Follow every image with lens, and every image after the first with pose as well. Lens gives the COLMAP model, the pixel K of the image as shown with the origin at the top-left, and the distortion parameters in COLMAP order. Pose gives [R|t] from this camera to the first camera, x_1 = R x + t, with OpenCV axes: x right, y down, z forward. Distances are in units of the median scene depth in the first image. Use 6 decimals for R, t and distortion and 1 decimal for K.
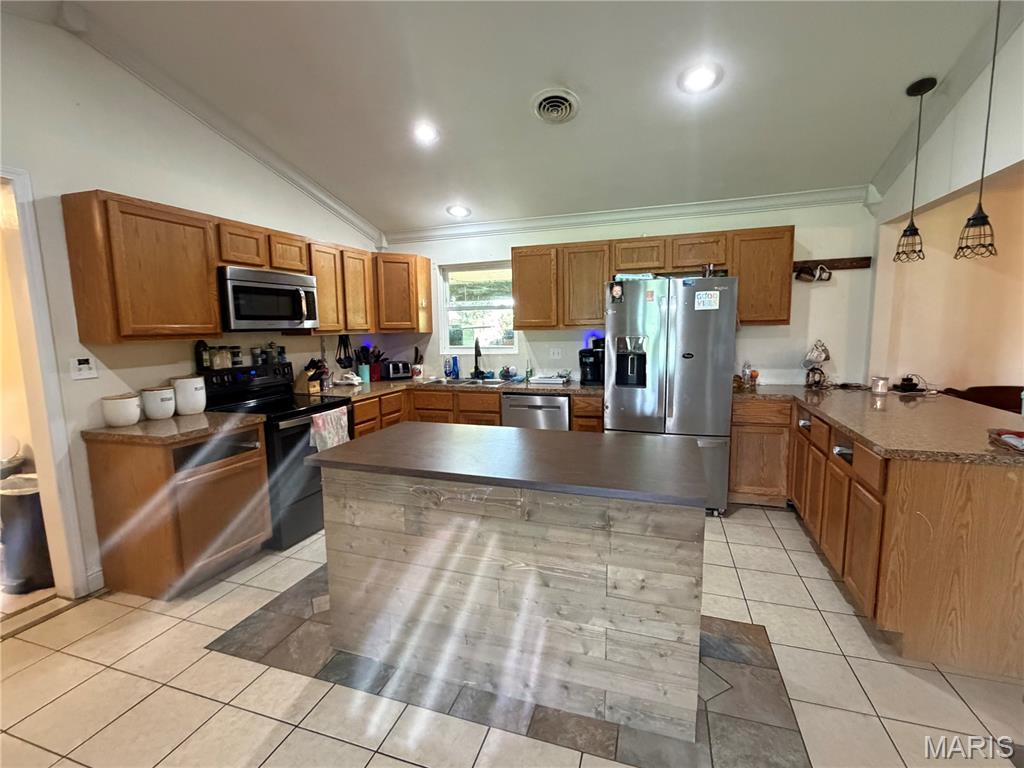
lens RADIAL K [[462.7, 0, 511.3], [0, 462.7, 382.3], [0, 0, 1]] dist [0.001220, 0.000004]
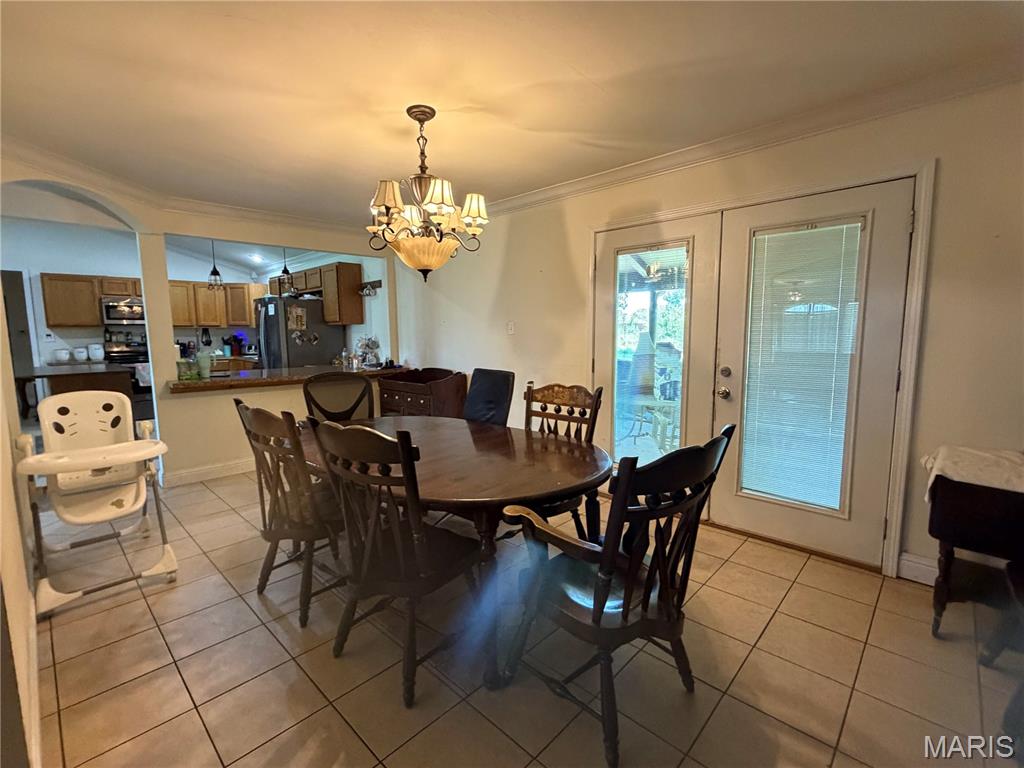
lens RADIAL K [[462.7, 0, 511.1], [0, 462.7, 382.6], [0, 0, 1]] dist [0.001220, 0.000004]
pose [[0.898202, 0.061325, -0.435285, 1.896803], [-0.062413, 0.997981, 0.011811, 0.020800], [0.435130, 0.016559, 0.900215, -0.165441]]
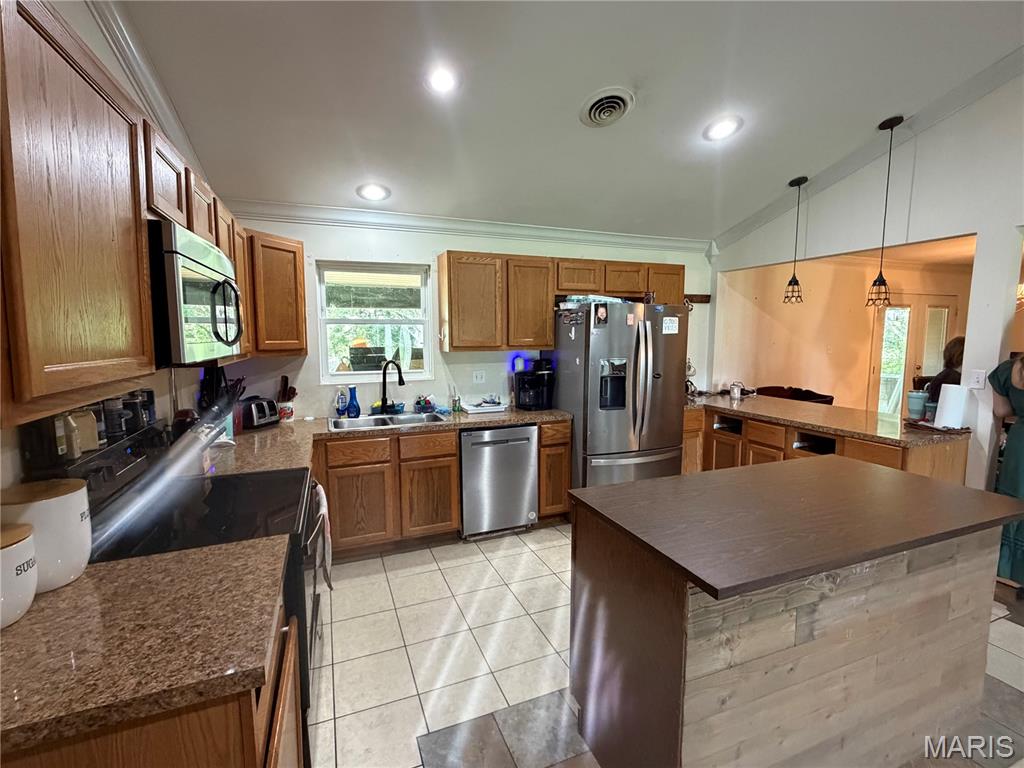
lens RADIAL K [[462.7, 0, 513.6], [0, 462.7, 379.5], [0, 0, 1]] dist [0.001220, 0.000004]
pose [[0.762951, -0.047859, 0.644683, -0.547350], [0.067303, 0.997717, -0.005583, -0.063241], [-0.642944, 0.047648, 0.764430, 0.379508]]
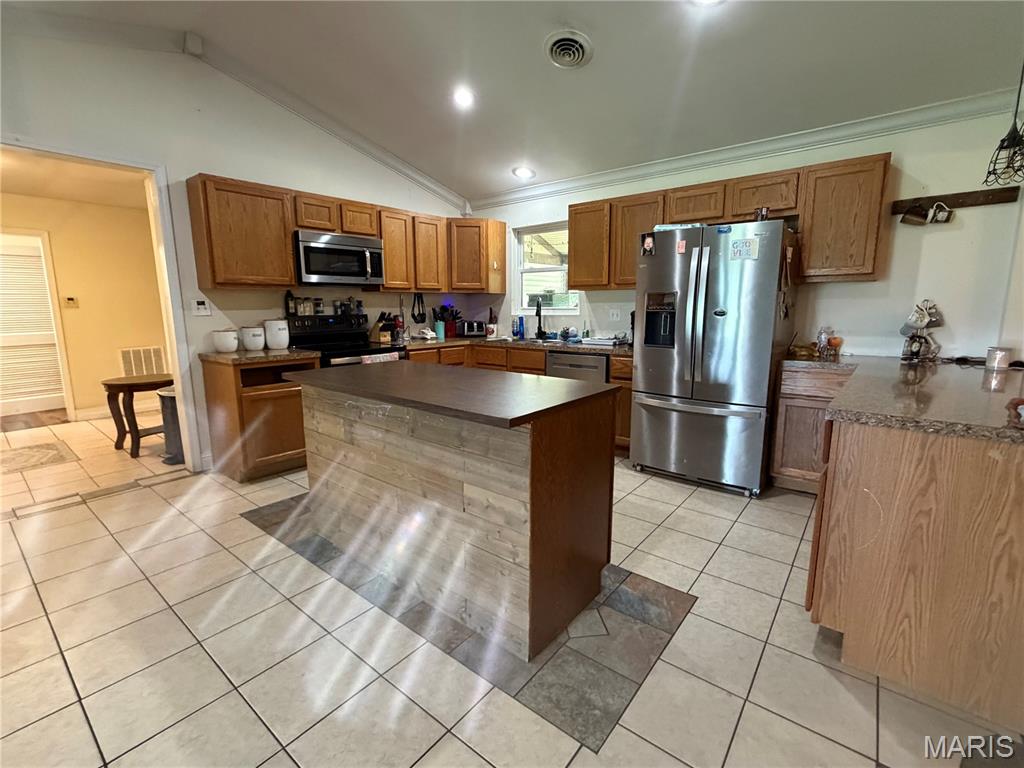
lens RADIAL K [[462.7, 0, 512.8], [0, 462.7, 381.4], [0, 0, 1]] dist [0.001220, 0.000004]
pose [[0.936681, 0.069929, -0.343129, 0.311176], [-0.053996, 0.996982, 0.055785, 0.044049], [0.345995, -0.033725, 0.937630, 0.018342]]
